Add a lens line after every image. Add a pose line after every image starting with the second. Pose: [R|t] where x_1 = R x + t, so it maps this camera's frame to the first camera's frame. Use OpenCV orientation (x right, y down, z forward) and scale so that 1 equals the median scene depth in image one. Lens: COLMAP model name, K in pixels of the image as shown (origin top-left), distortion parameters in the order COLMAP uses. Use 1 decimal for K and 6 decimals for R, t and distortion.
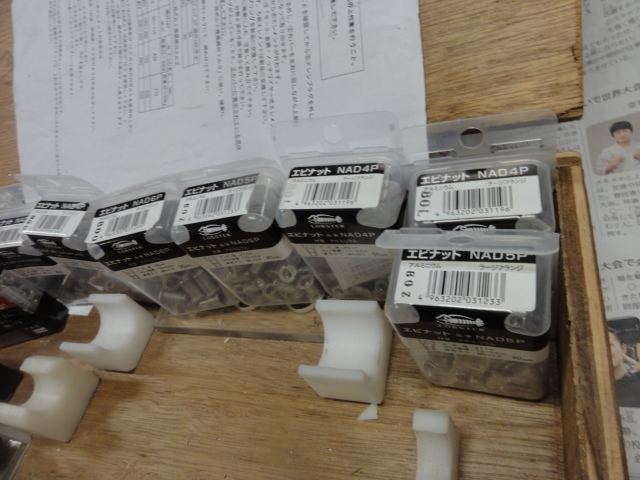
lens RADIAL K [[445.5, 0, 319.0], [0, 445.5, 240.1], [0, 0, 1]] dist [-0.014018, 0.001534]
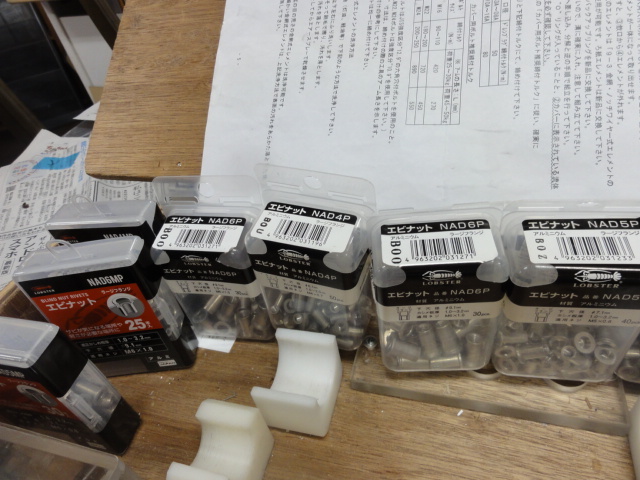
lens RADIAL K [[445.5, 0, 316.0], [0, 445.5, 240.3], [0, 0, 1]] dist [-0.014018, 0.001534]
pose [[0.977064, 0.180137, 0.113561, -0.647125], [-0.162195, 0.975098, -0.151248, 0.089622], [-0.137978, 0.129360, 0.981951, 0.218374]]
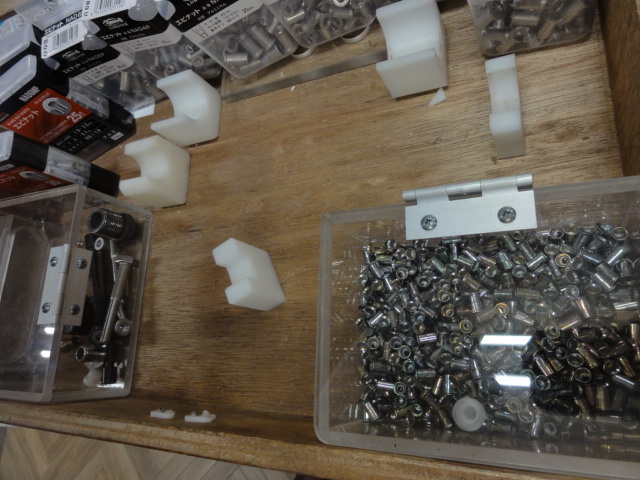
lens RADIAL K [[445.5, 0, 319.2], [0, 445.5, 243.4], [0, 0, 1]] dist [-0.014018, 0.001534]
pose [[0.977135, -0.209405, -0.036824, -0.195029], [0.209188, 0.915858, 0.342702, 0.225858], [-0.038039, -0.342569, 0.938722, -0.196680]]
